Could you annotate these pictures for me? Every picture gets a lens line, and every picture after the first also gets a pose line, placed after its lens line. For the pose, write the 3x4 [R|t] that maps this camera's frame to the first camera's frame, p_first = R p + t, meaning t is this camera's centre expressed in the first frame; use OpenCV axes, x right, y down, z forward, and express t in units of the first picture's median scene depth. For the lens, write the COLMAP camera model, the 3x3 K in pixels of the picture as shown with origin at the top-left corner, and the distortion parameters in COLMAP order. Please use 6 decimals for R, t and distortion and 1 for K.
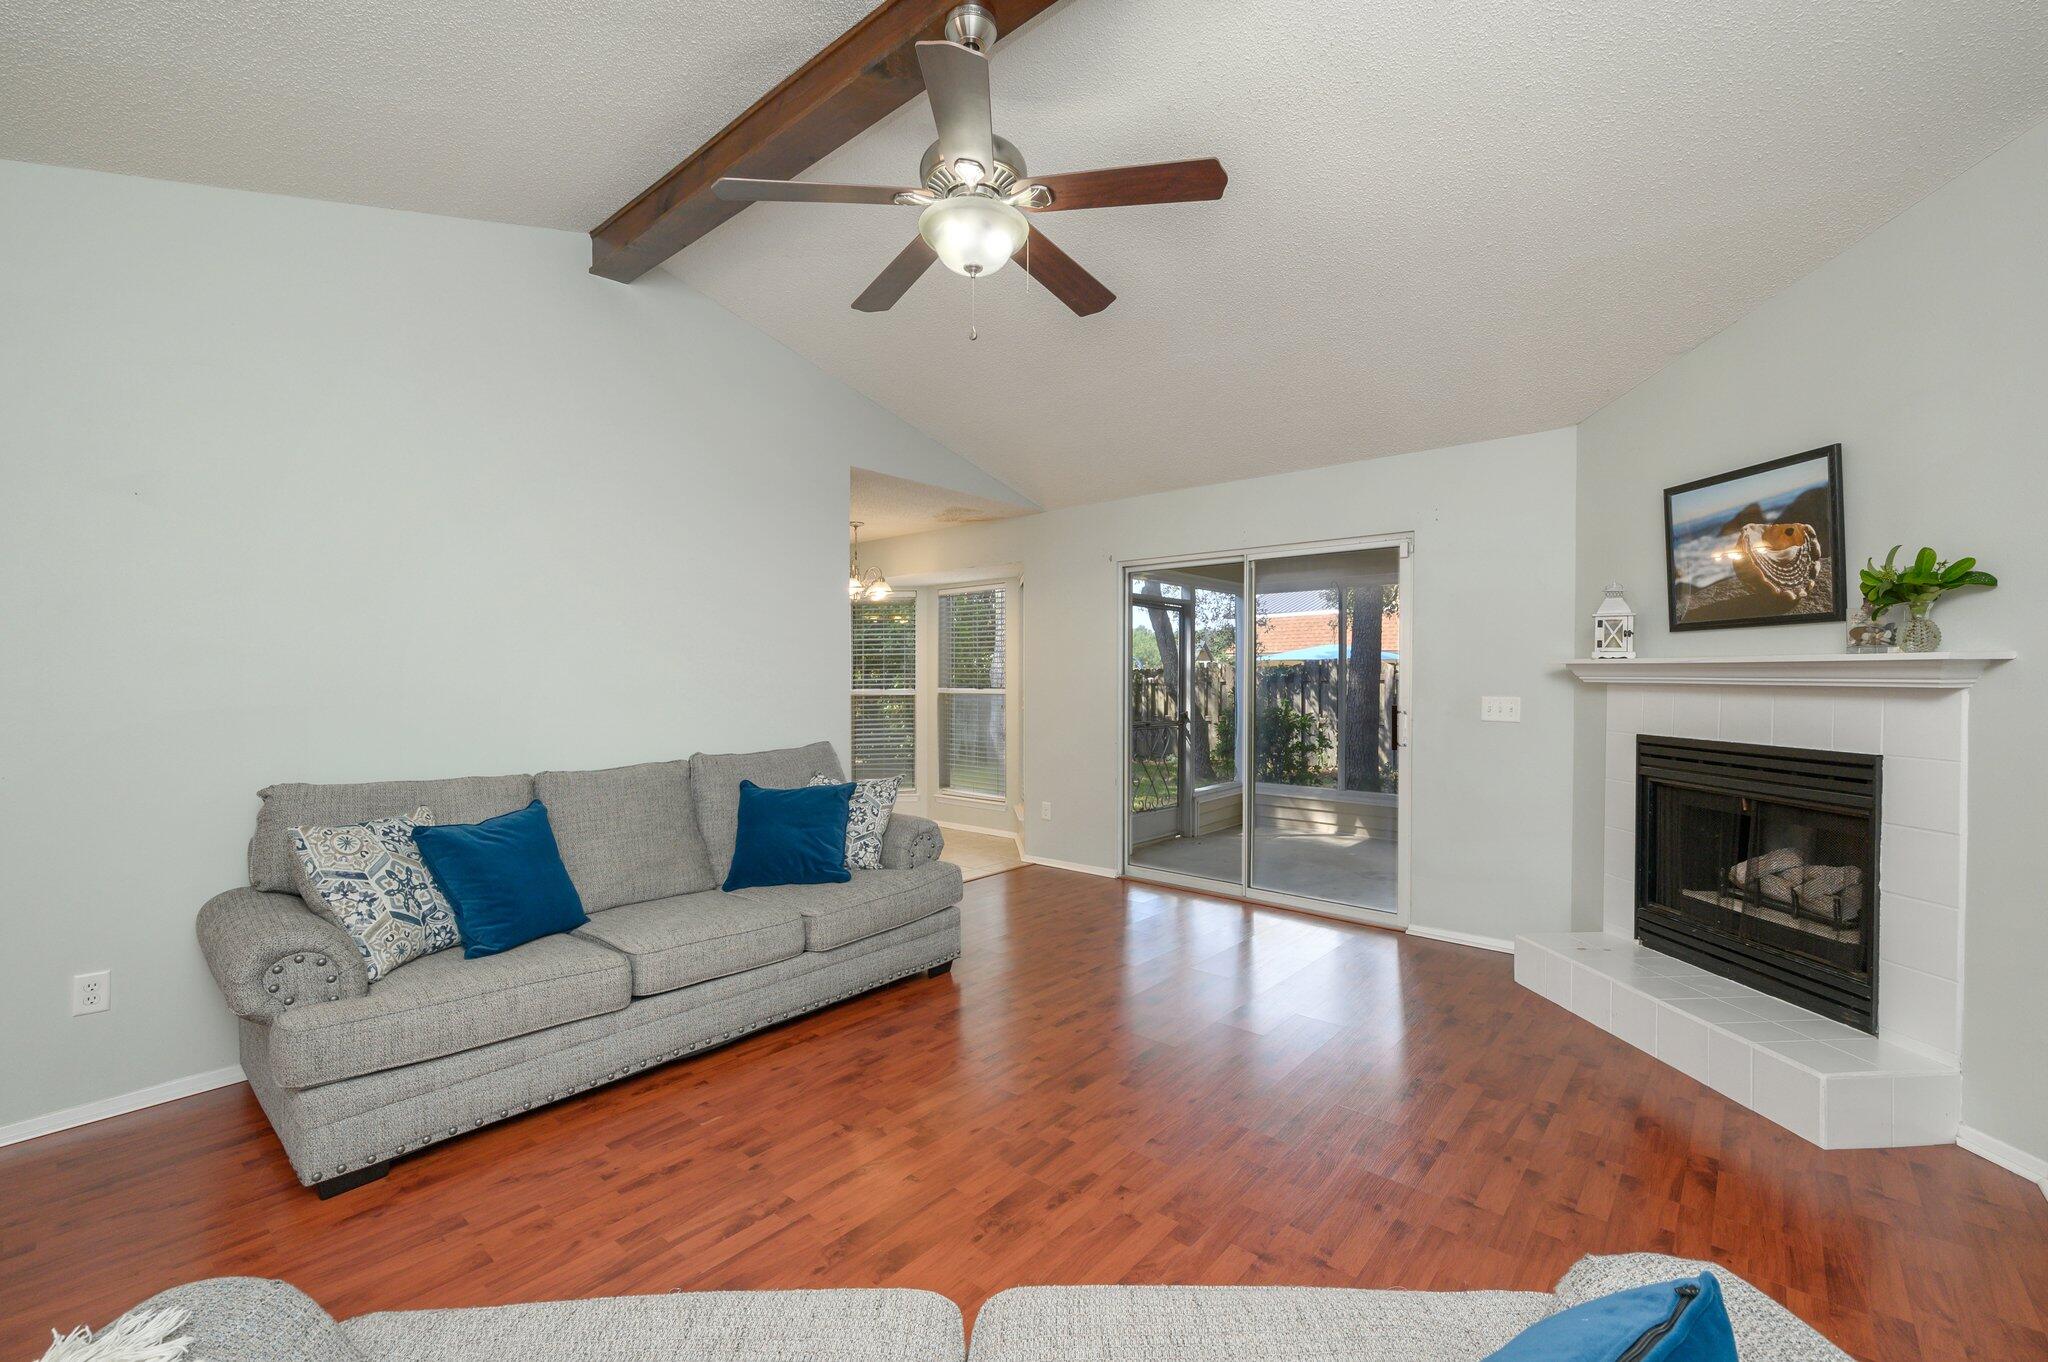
lens RADIAL K [[845.3, 0, 1026.7], [0, 845.3, 680.3], [0, 0, 1]] dist [-0.001245, 0.000315]
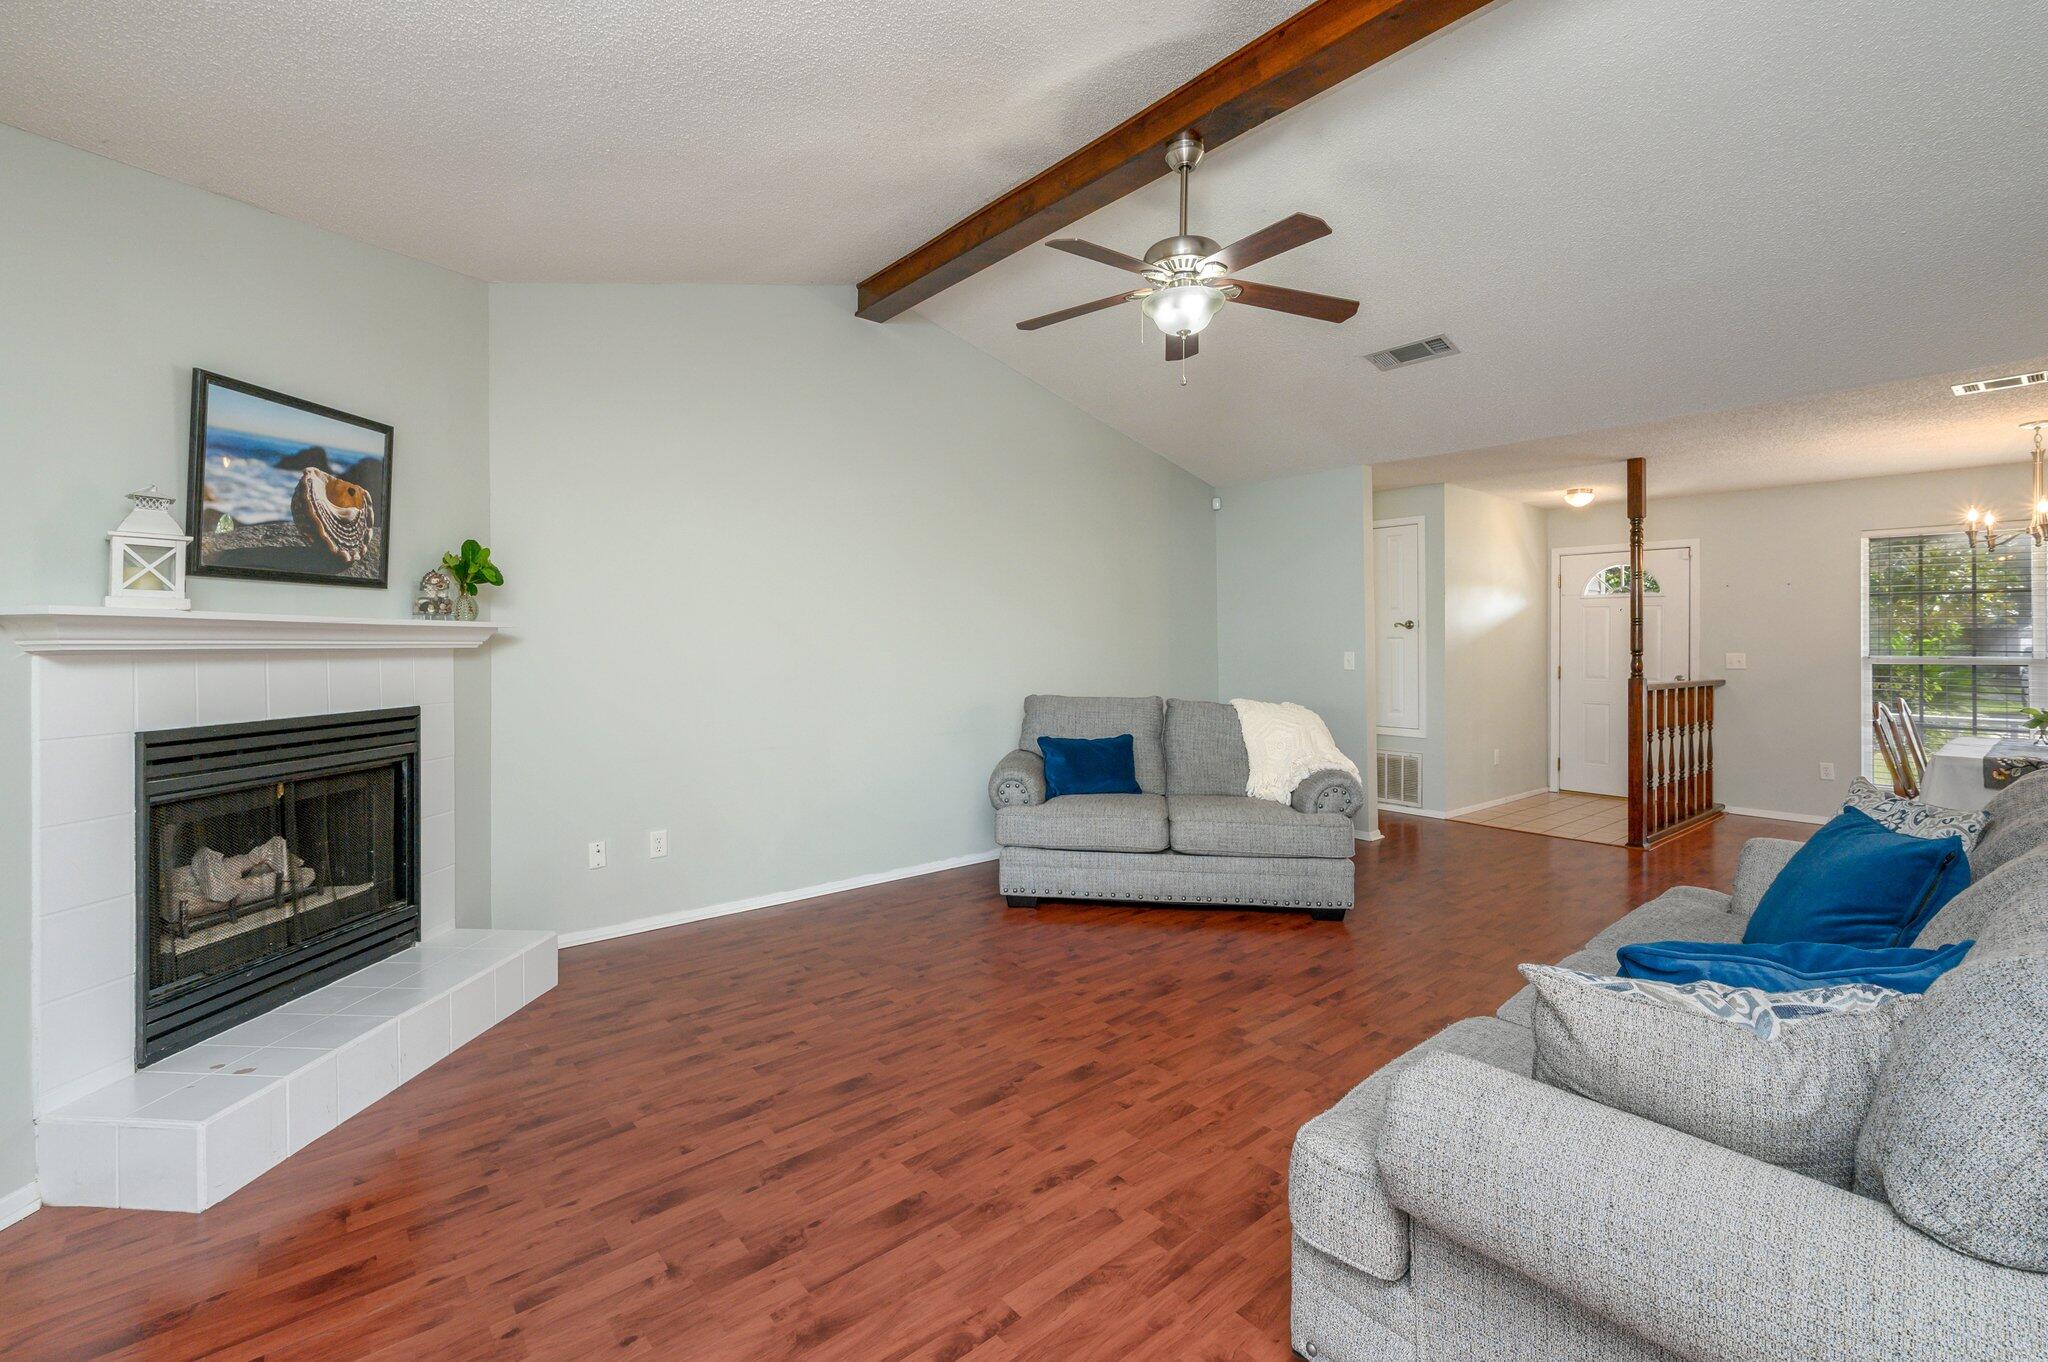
lens RADIAL K [[890.9, 0, 1017.6], [0, 890.9, 639.4], [0, 0, 1]] dist [-0.001086, -0.000150]
pose [[-0.985807, 0.002998, 0.167857, -0.028067], [0.004037, 0.999975, 0.005846, -0.007311], [-0.167835, 0.006440, -0.985794, 1.792750]]
